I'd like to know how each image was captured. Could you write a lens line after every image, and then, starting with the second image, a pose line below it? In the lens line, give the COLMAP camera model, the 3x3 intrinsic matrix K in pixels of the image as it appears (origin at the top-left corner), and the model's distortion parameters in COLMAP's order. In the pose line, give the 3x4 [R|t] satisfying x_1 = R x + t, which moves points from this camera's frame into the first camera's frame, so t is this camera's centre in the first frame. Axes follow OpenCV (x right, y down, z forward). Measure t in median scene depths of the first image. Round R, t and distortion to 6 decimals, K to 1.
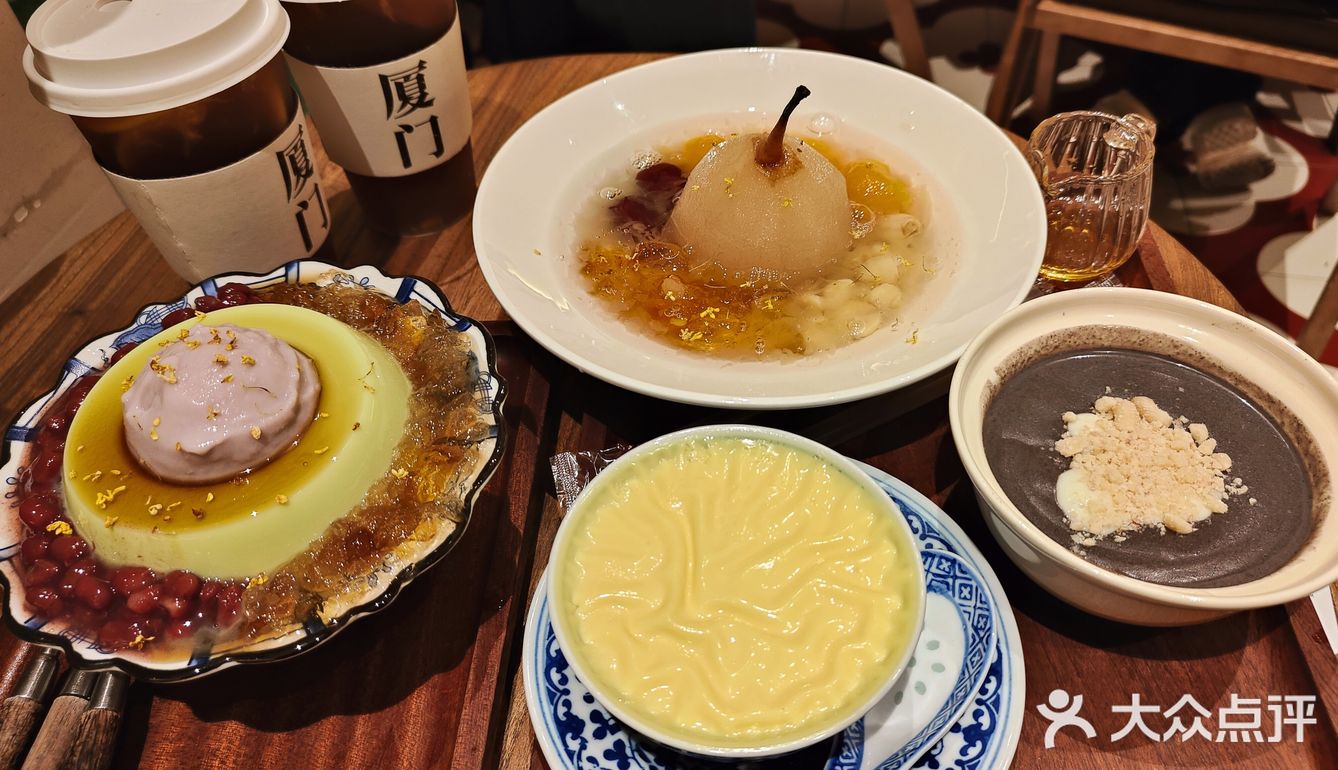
lens RADIAL K [[1040.4, 0, 671.9], [0, 1040.4, 419.6], [0, 0, 1]] dist [0.031222, -0.003519]
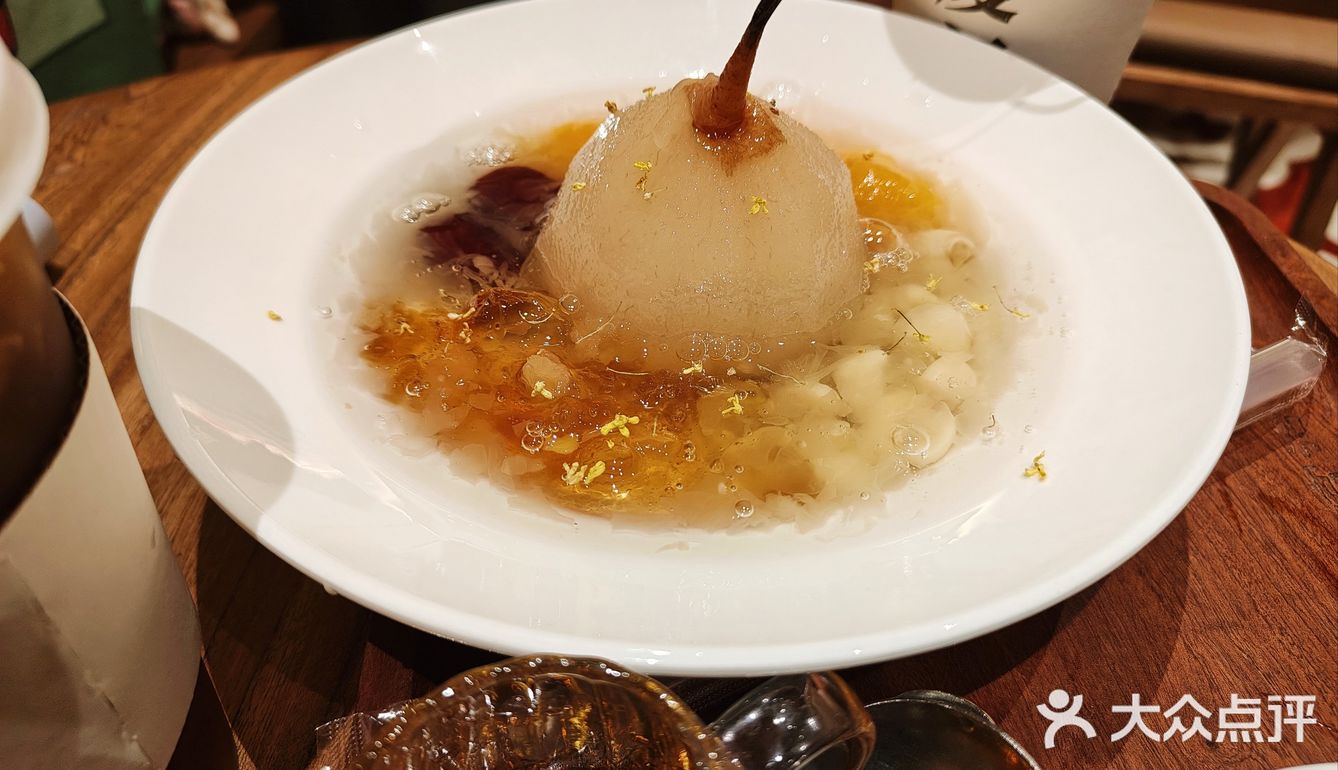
lens RADIAL K [[1040.4, 0, 671.9], [0, 1040.4, 419.6], [0, 0, 1]] dist [0.031222, -0.003519]
pose [[0.991634, -0.045430, 0.120826, 0.000599], [0.051714, 0.997440, -0.049390, -0.079156], [-0.118273, 0.055225, 0.991444, 0.494687]]
